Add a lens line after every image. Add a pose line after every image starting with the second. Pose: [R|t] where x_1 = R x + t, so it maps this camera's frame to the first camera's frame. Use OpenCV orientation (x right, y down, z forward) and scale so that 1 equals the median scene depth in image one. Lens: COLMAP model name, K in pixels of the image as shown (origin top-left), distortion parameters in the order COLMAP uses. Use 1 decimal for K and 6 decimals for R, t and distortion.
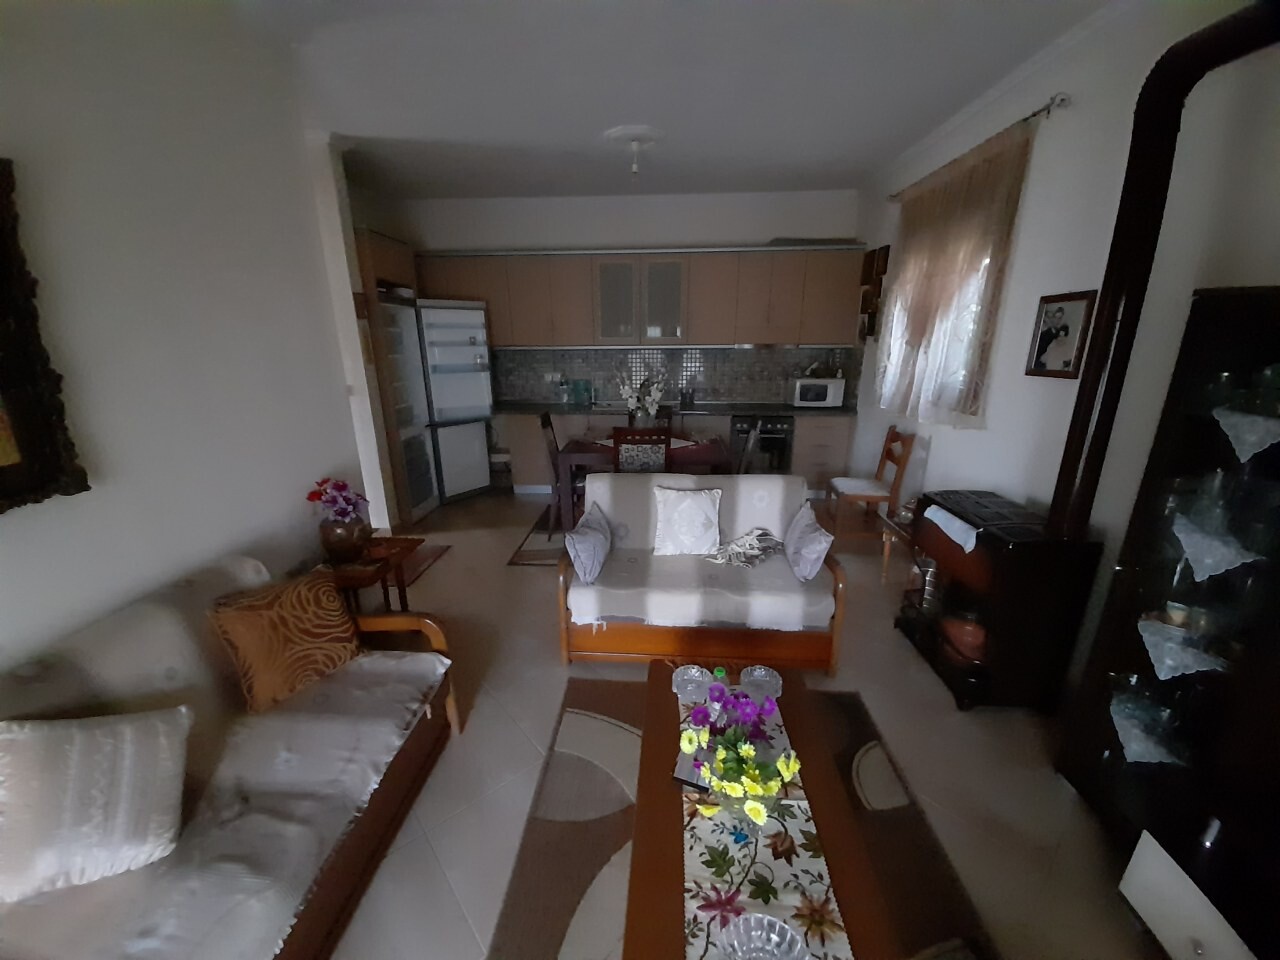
lens RADIAL K [[503.1, 0, 639.6], [0, 503.1, 486.8], [0, 0, 1]] dist [-0.000403, -0.000124]
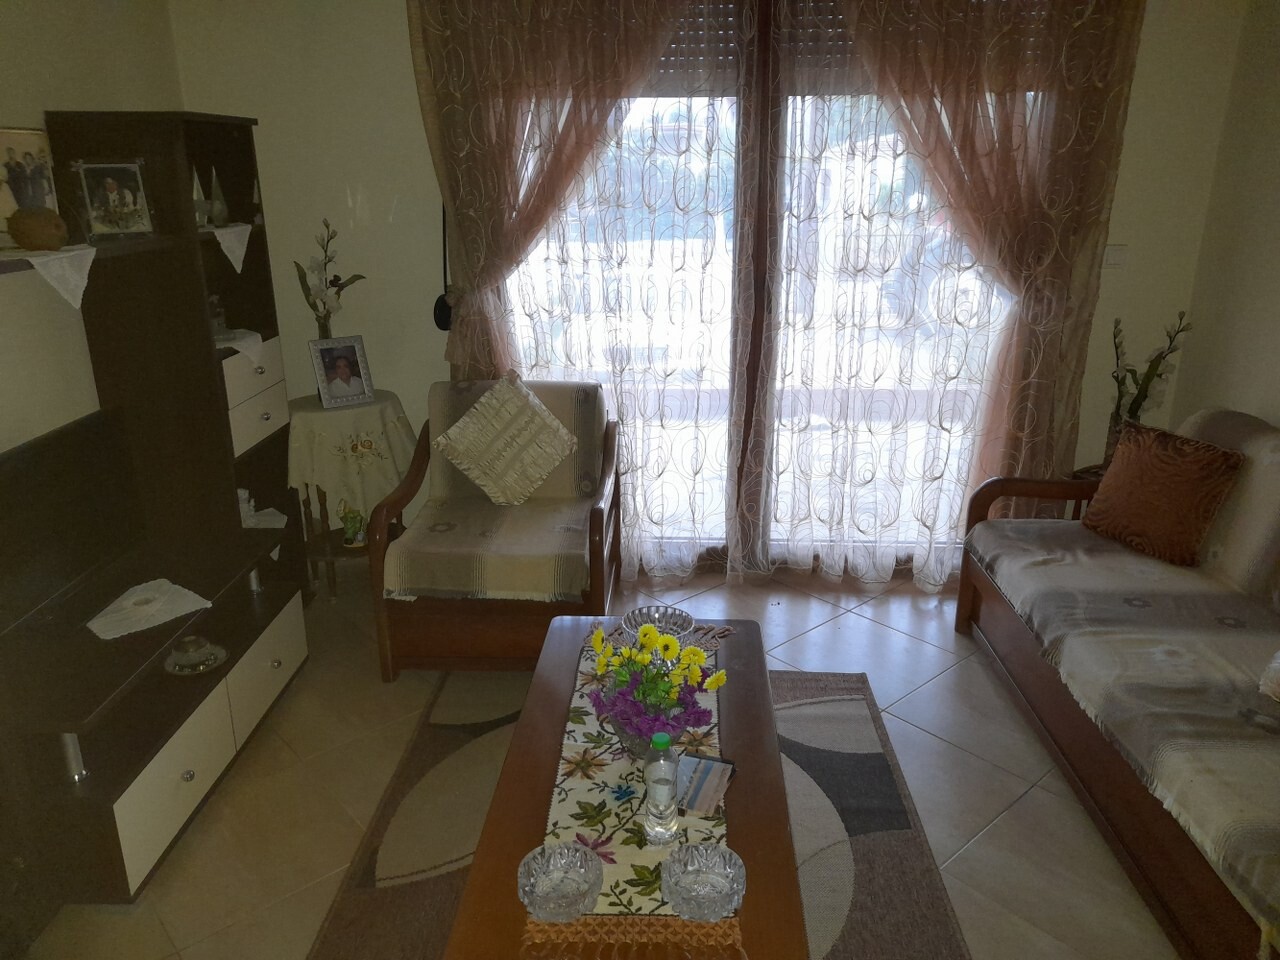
lens RADIAL K [[936.4, 0, 639.8], [0, 936.4, 462.1], [0, 0, 1]] dist [0.041571, -0.008217]
pose [[-0.999811, 0.011574, -0.015621, 0.245186], [0.000671, 0.823544, 0.567253, -0.632589], [0.019430, 0.567135, -0.823396, 2.113413]]
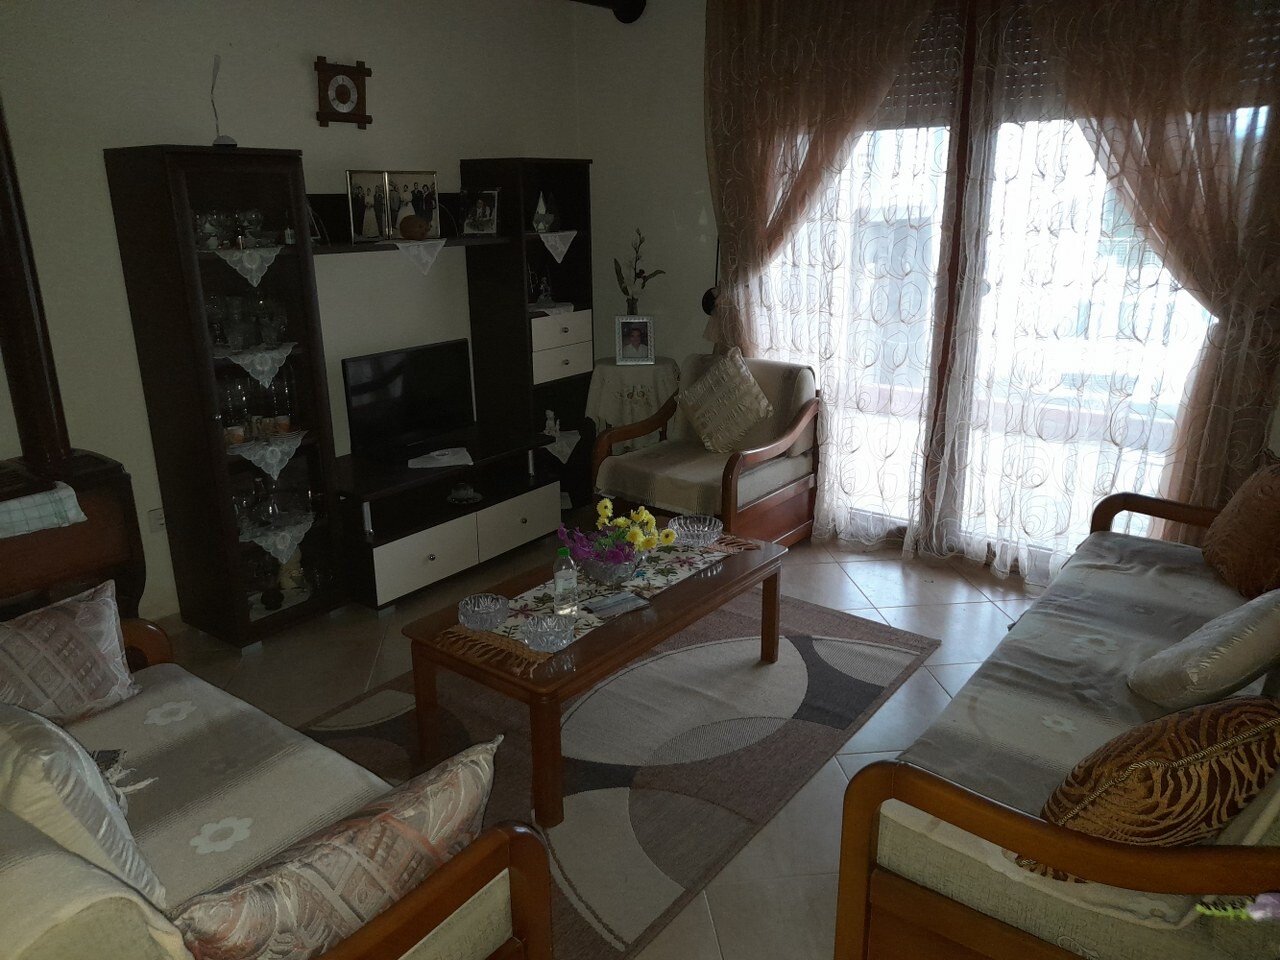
lens RADIAL K [[936.4, 0, 639.8], [0, 936.4, 462.1], [0, 0, 1]] dist [0.041571, -0.008217]
pose [[-0.828315, -0.144090, 0.541417, -1.050493], [0.174851, 0.851612, 0.494149, -0.725911], [-0.532279, 0.503979, -0.680209, 2.473115]]
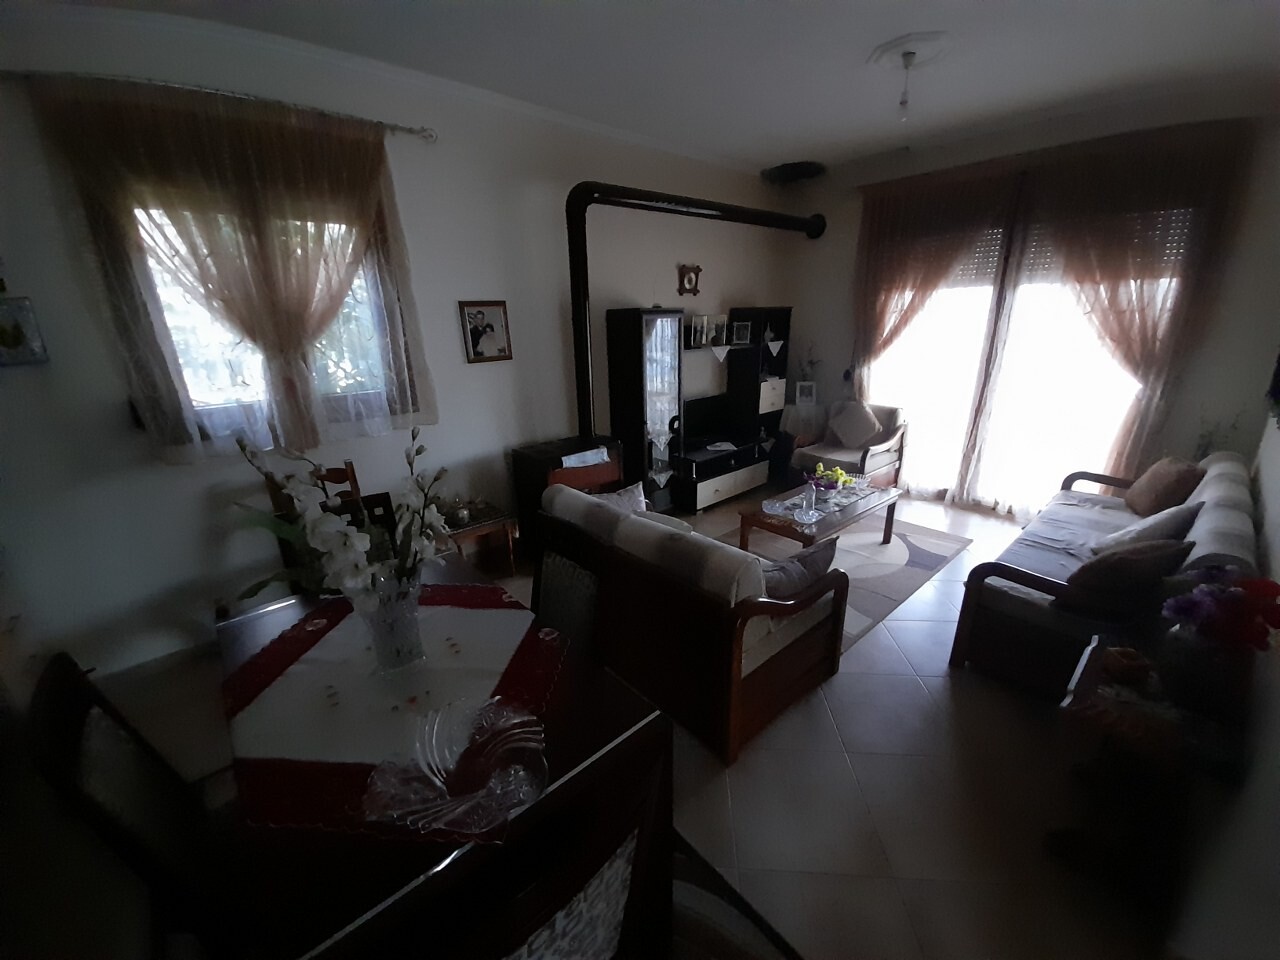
lens RADIAL K [[503.1, 0, 639.6], [0, 503.1, 486.8], [0, 0, 1]] dist [-0.000403, -0.000124]
pose [[-0.701945, -0.204877, 0.682128, -0.960174], [0.233093, 0.838910, 0.491831, -1.013767], [-0.673009, 0.504237, -0.541113, 3.248504]]
